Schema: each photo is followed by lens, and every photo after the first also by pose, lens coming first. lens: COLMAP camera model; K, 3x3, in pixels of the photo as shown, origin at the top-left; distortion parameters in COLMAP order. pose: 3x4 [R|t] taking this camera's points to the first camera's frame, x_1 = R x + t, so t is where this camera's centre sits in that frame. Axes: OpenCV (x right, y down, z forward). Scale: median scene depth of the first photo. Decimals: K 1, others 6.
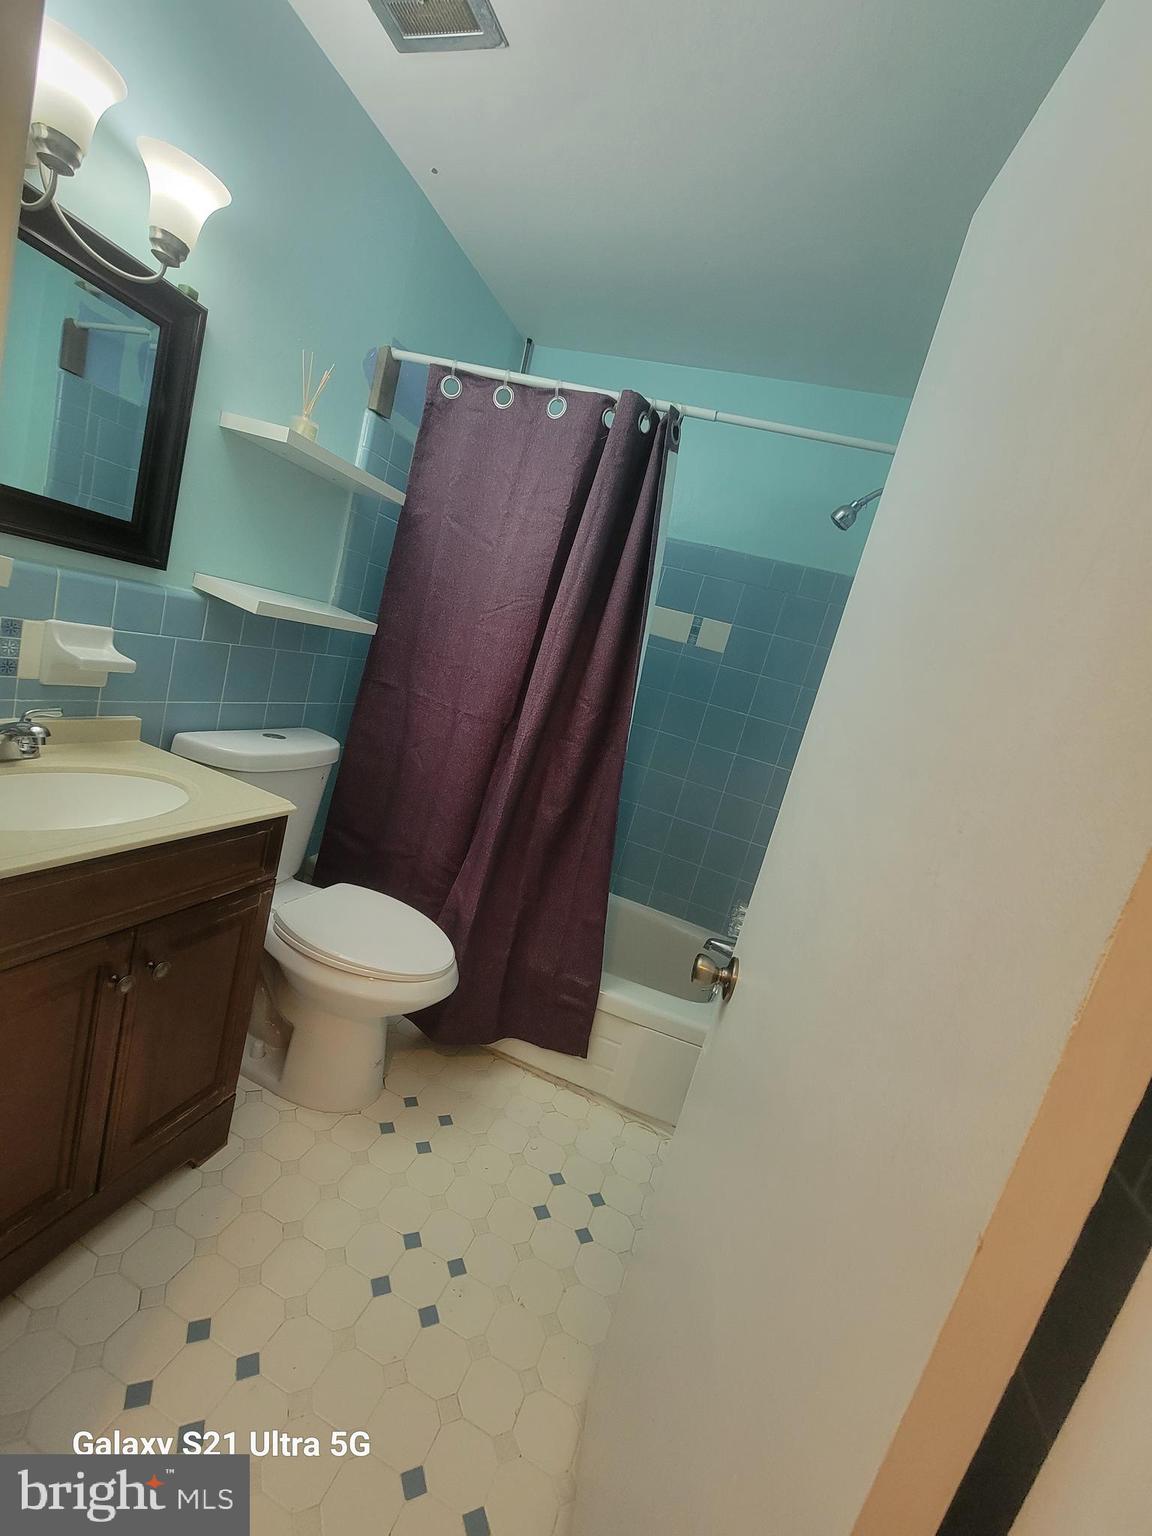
lens RADIAL K [[624.4, 0, 573.5], [0, 624.4, 769.1], [0, 0, 1]] dist [-0.002356, -0.000592]
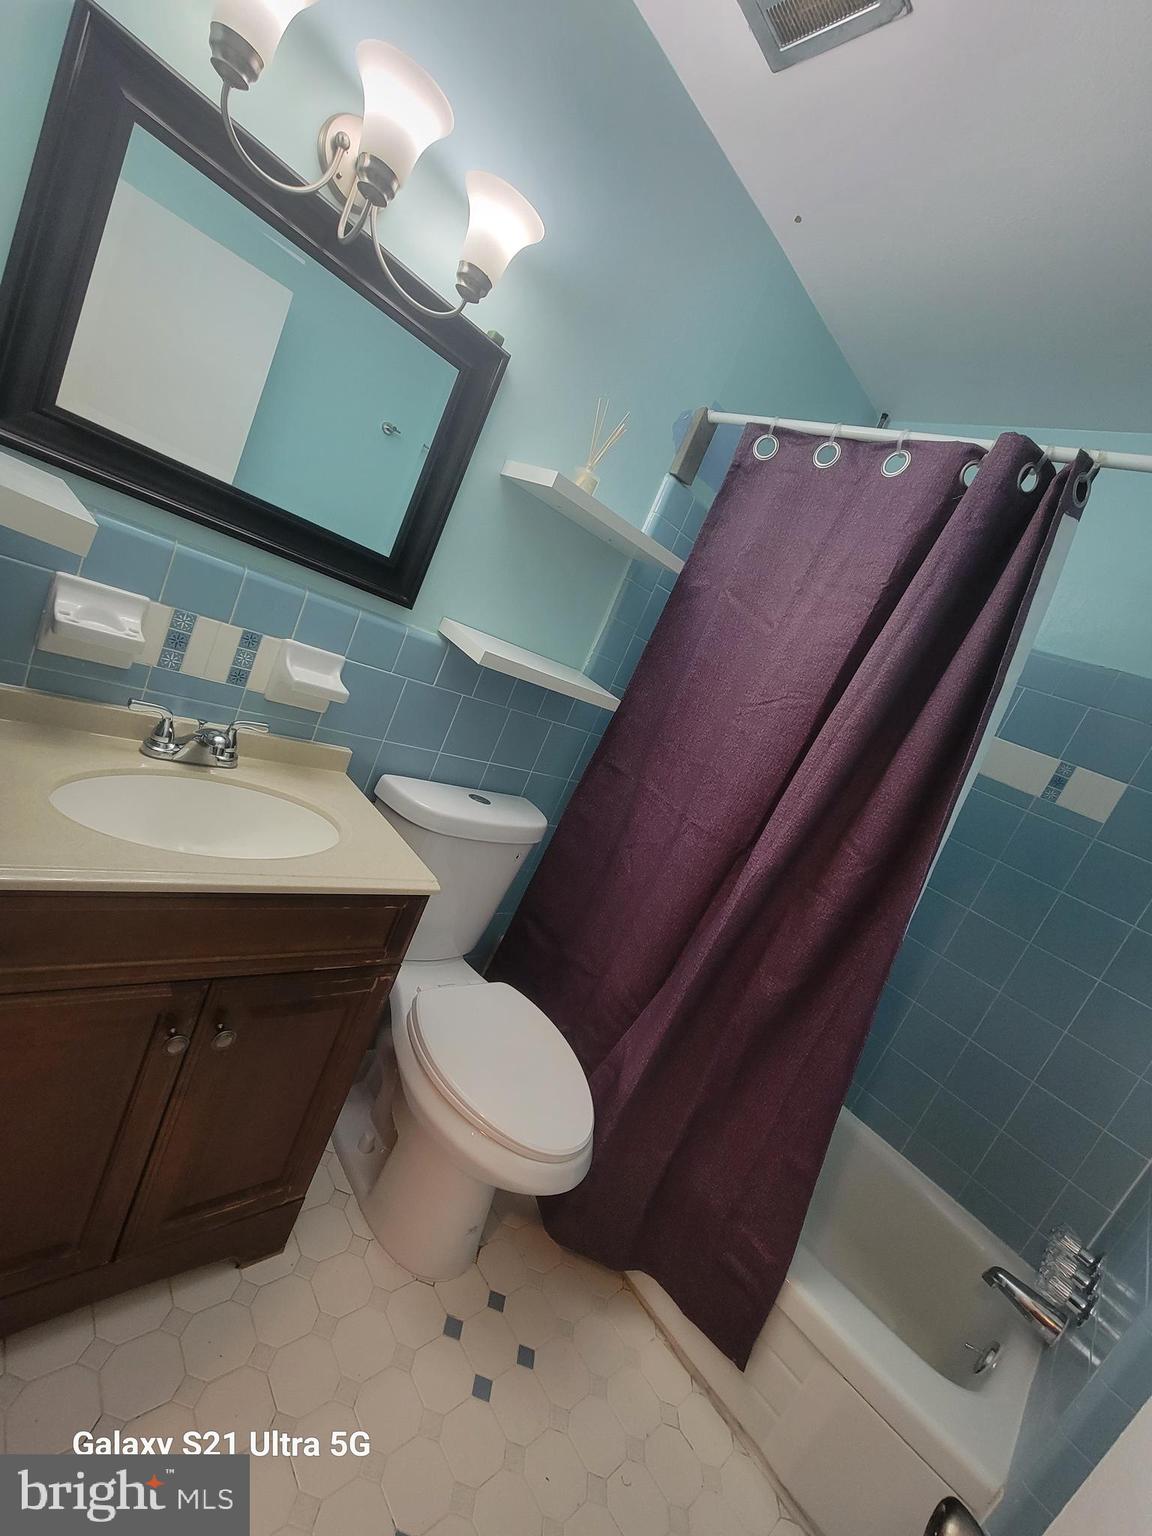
lens RADIAL K [[624.4, 0, 581.1], [0, 624.4, 765.6], [0, 0, 1]] dist [-0.002356, -0.000592]
pose [[0.880535, 0.191992, -0.433355, 0.036870], [-0.259508, 0.960358, -0.101822, -0.046880], [0.396627, 0.202117, 0.895453, 0.241465]]
